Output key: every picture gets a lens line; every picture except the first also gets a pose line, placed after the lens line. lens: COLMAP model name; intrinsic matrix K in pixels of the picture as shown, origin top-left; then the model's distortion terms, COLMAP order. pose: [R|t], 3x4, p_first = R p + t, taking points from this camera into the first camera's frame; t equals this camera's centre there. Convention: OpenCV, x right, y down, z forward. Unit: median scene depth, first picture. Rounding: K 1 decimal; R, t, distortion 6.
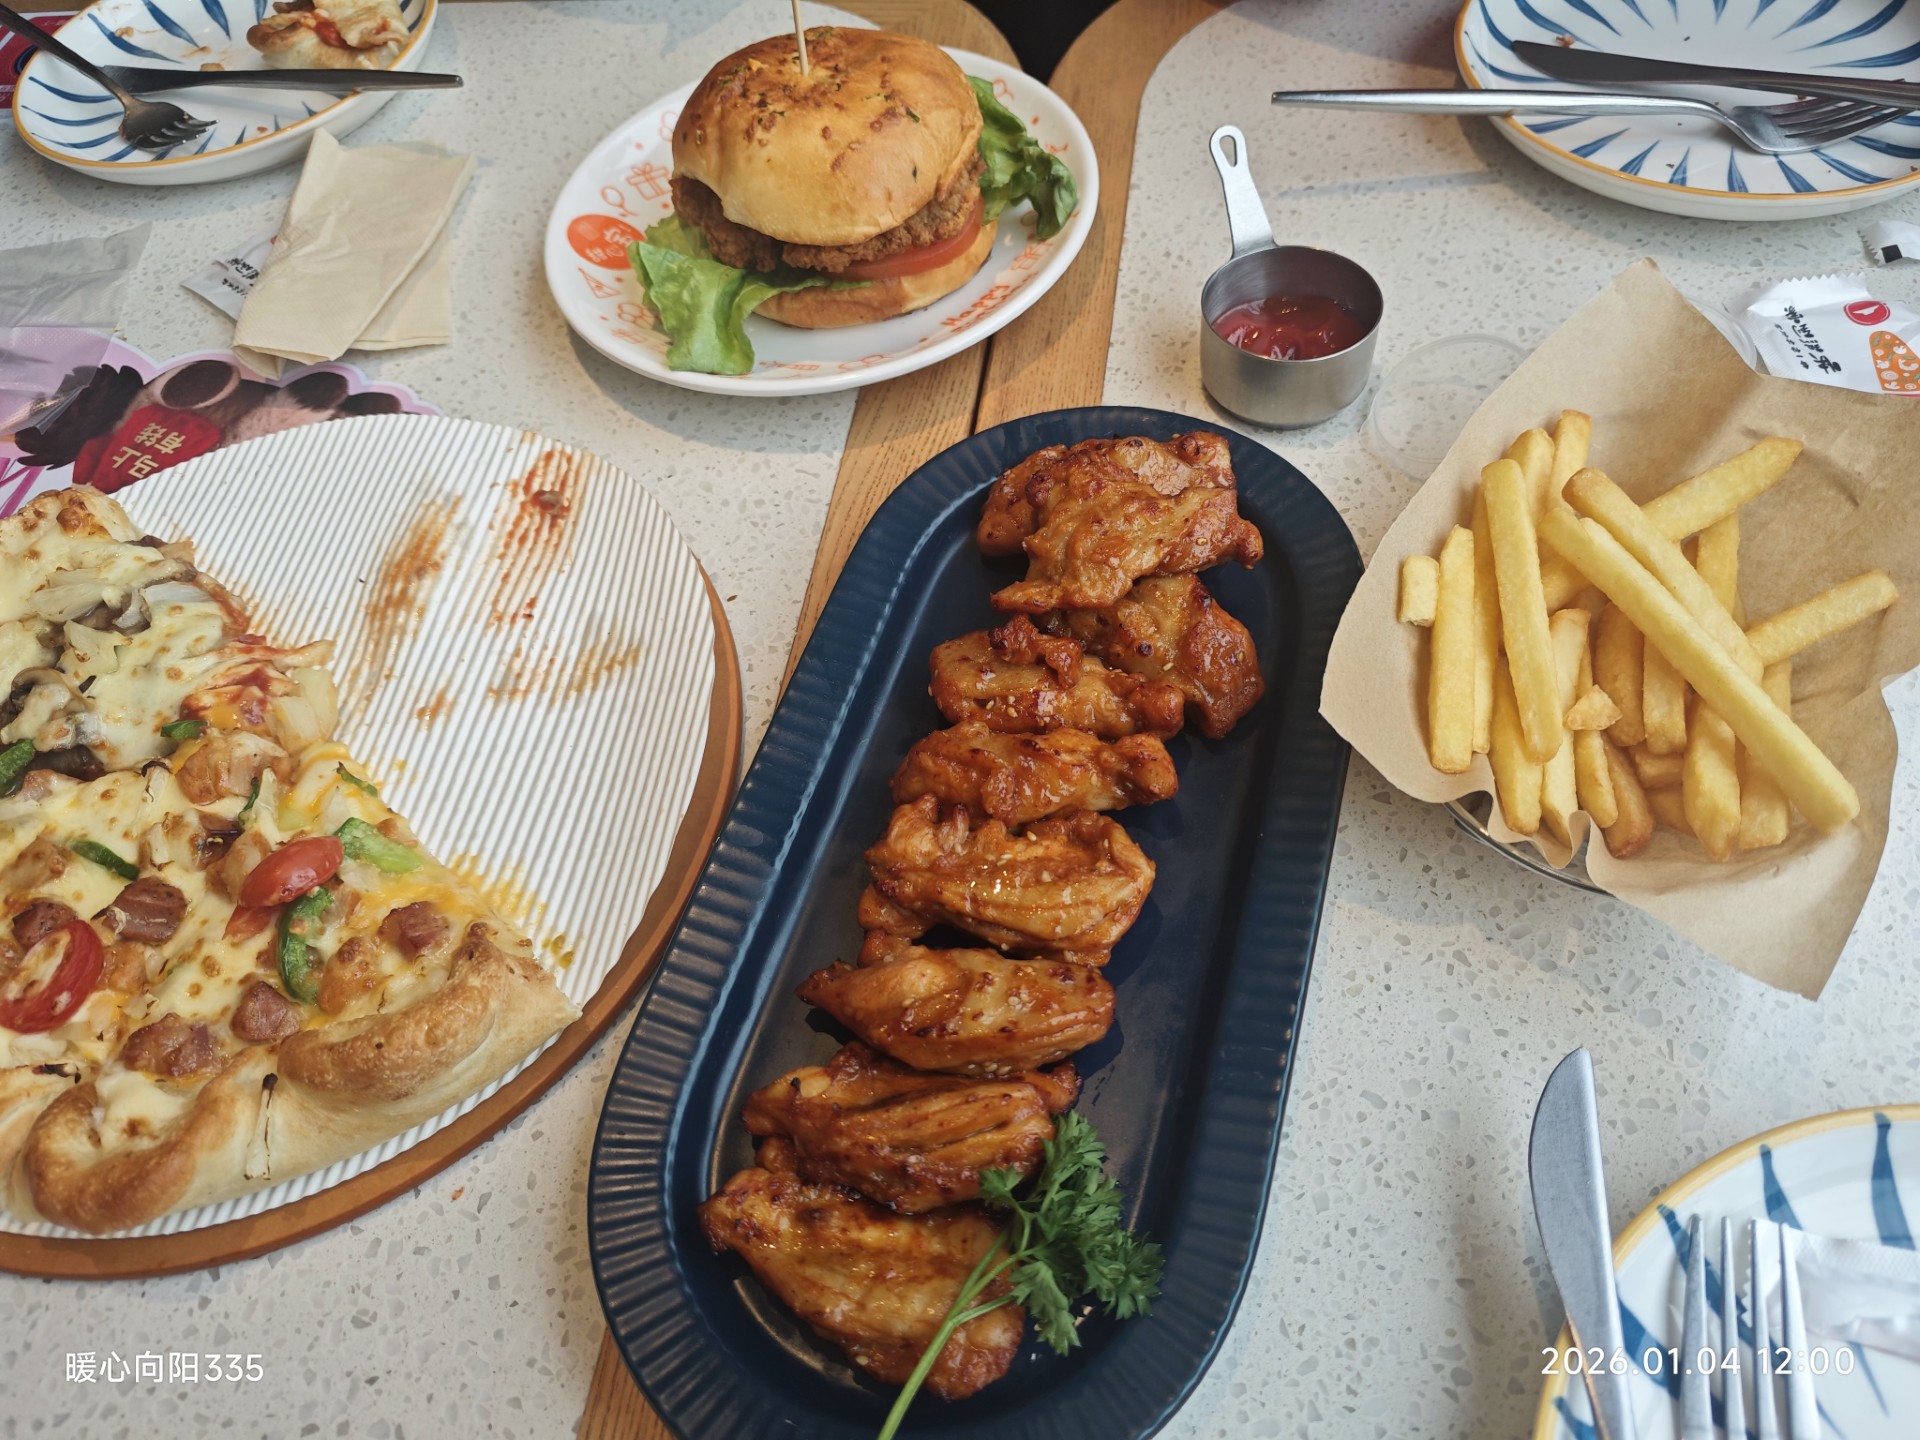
lens RADIAL K [[1427.9, 0, 957.5], [0, 1427.9, 671.4], [0, 0, 1]] dist [0.039580, -0.107105]
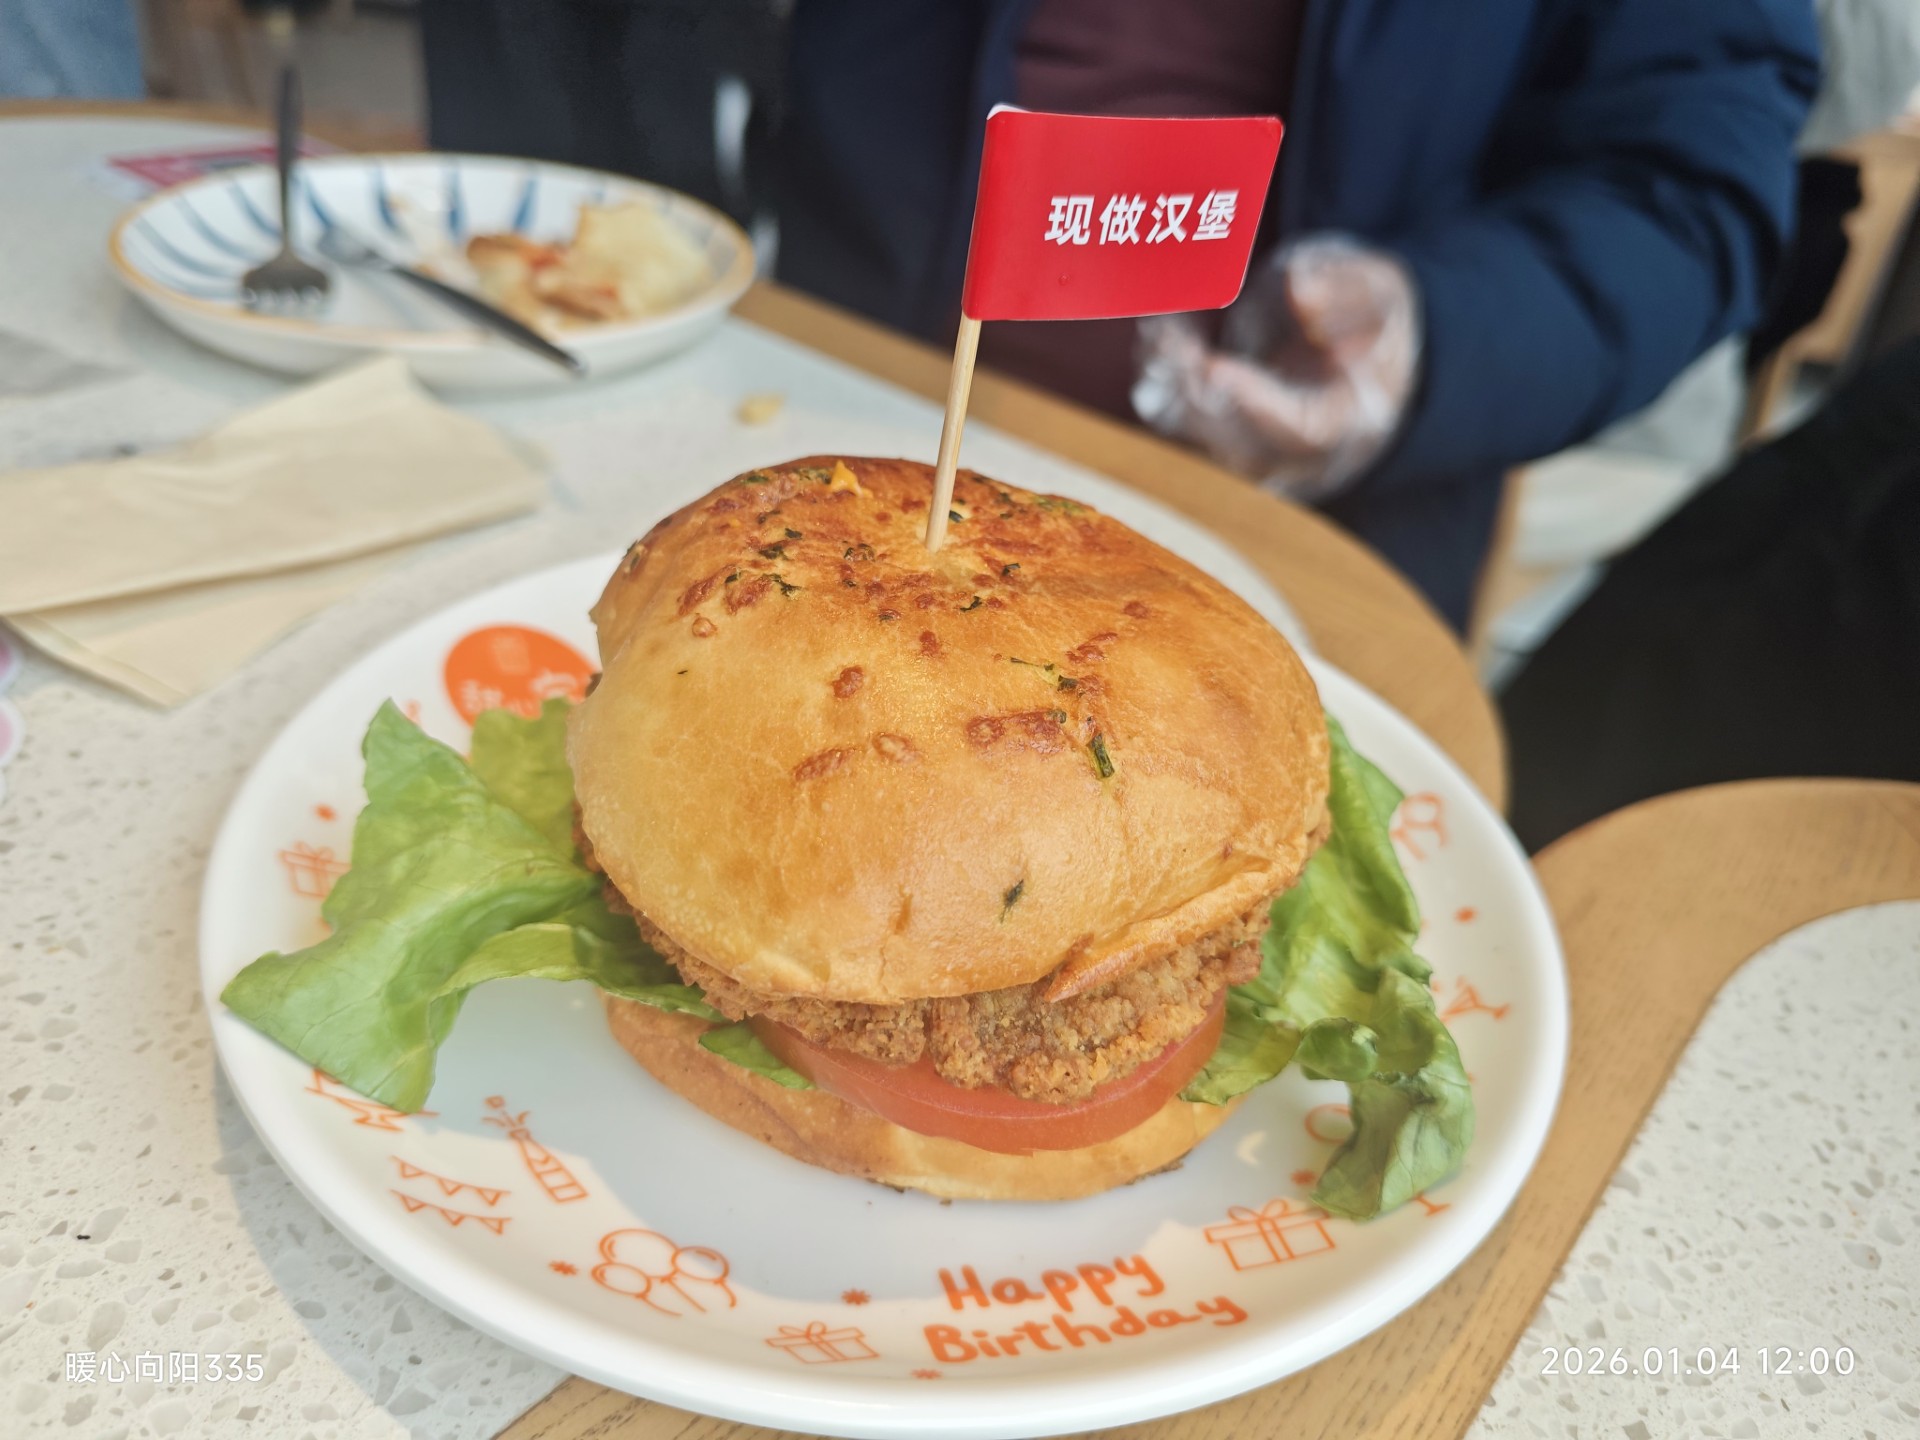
lens RADIAL K [[1524.2, 0, 960.0], [0, 1524.2, 720.0], [0, 0, 1]] dist [0.008938, -0.063846]
pose [[0.833877, 0.451519, -0.317457, 0.072709], [-0.534235, 0.804800, -0.258631, -0.372941], [0.138713, 0.385263, 0.912322, 0.865991]]
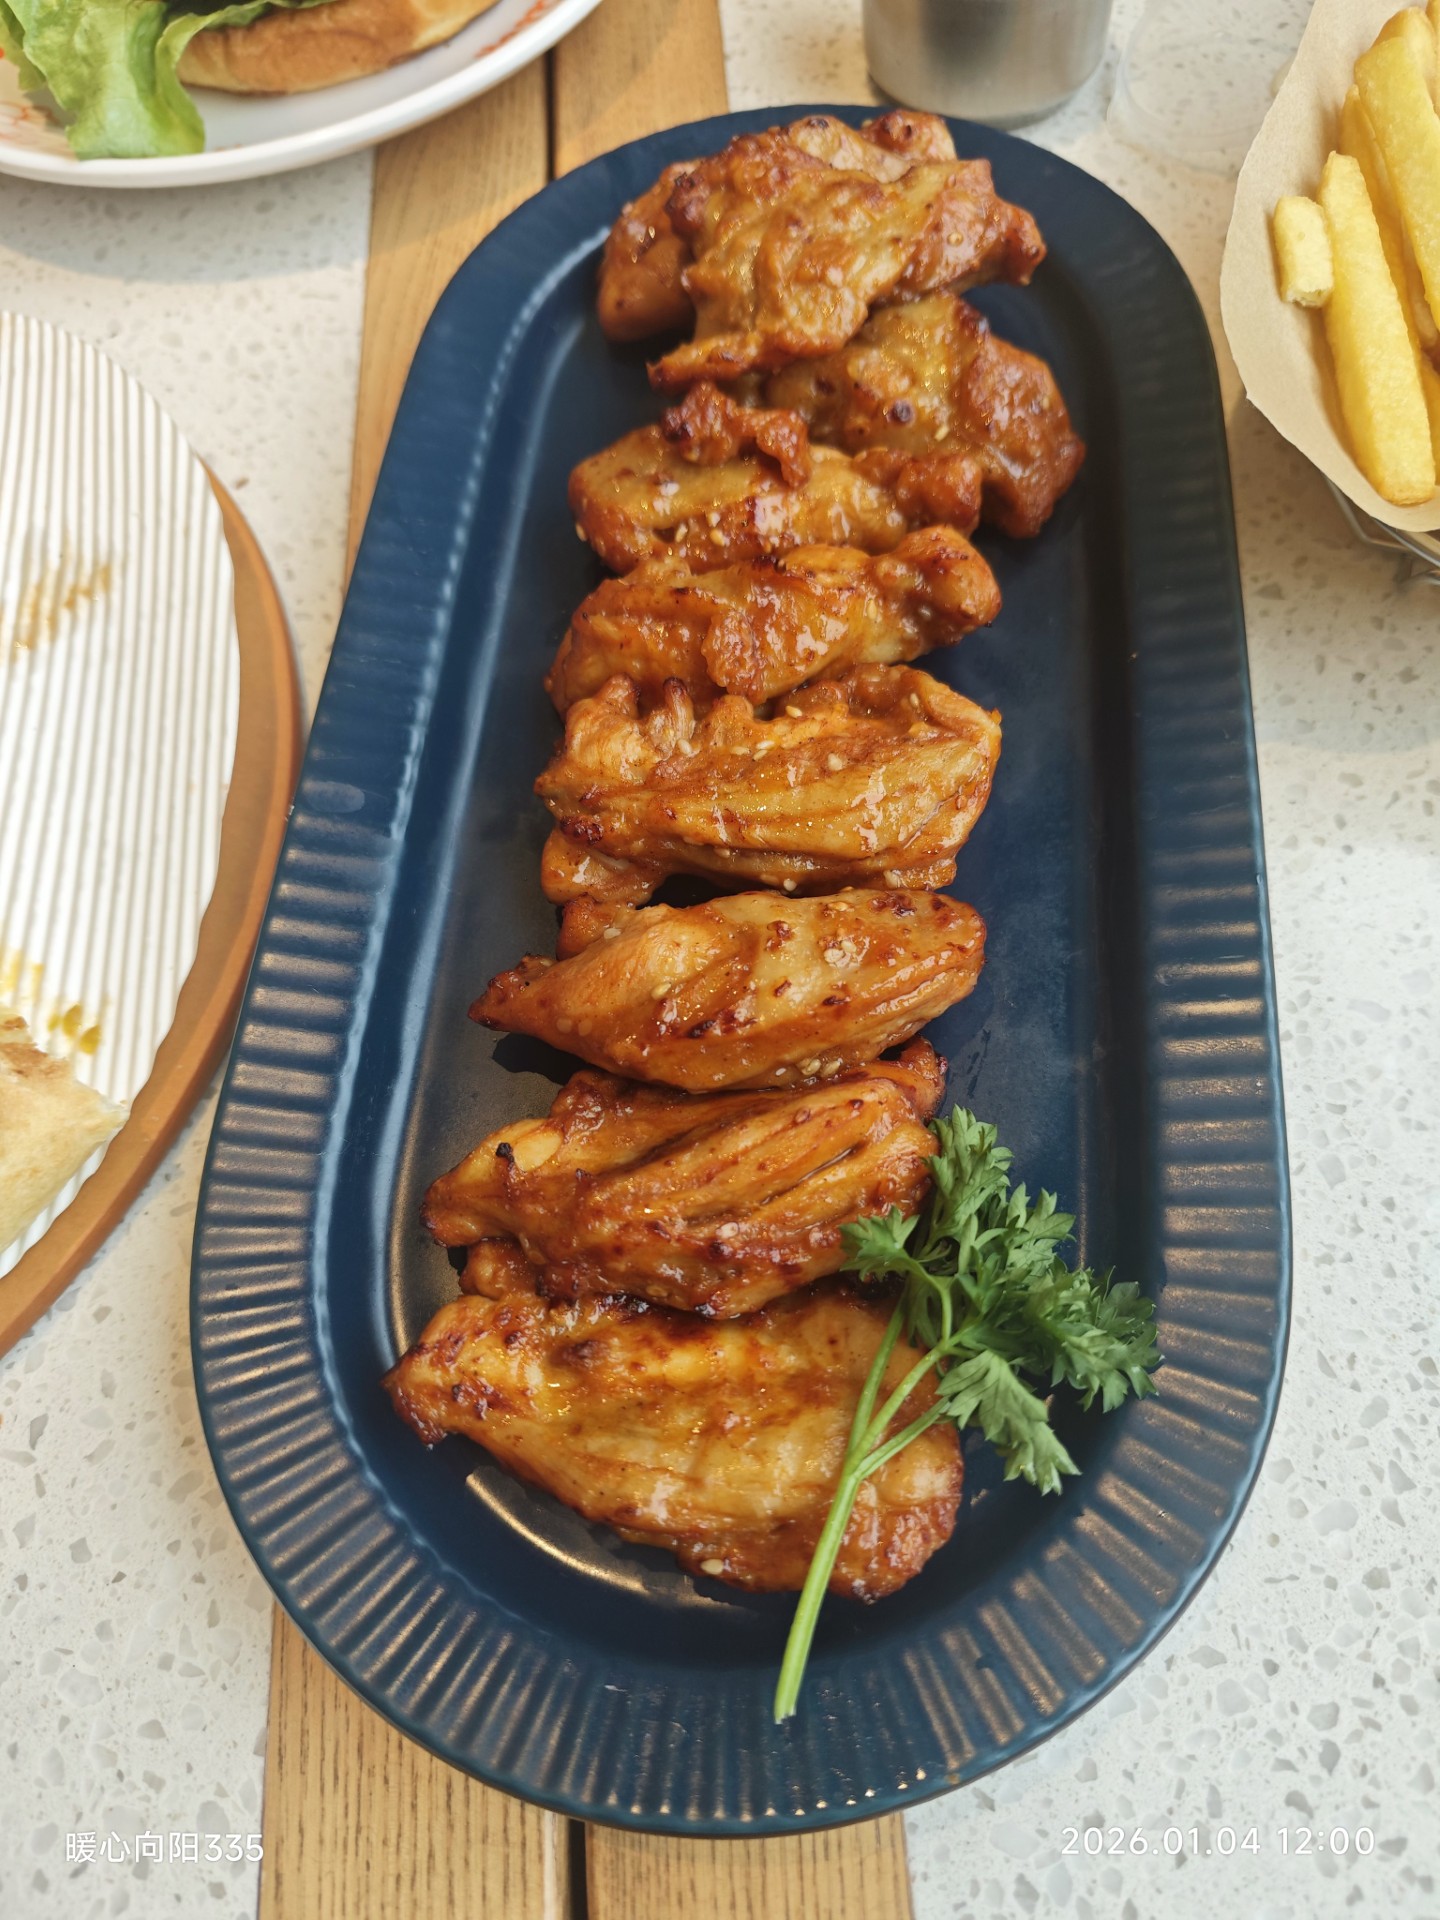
lens RADIAL K [[1524.2, 0, 720.0], [0, 1524.2, 960.0], [0, 0, 1]] dist [0.008938, -0.063846]
pose [[0.979302, -0.180539, 0.091502, -0.061214], [0.163398, 0.971978, 0.168999, 0.104180], [-0.119449, -0.150549, 0.981360, 0.335053]]
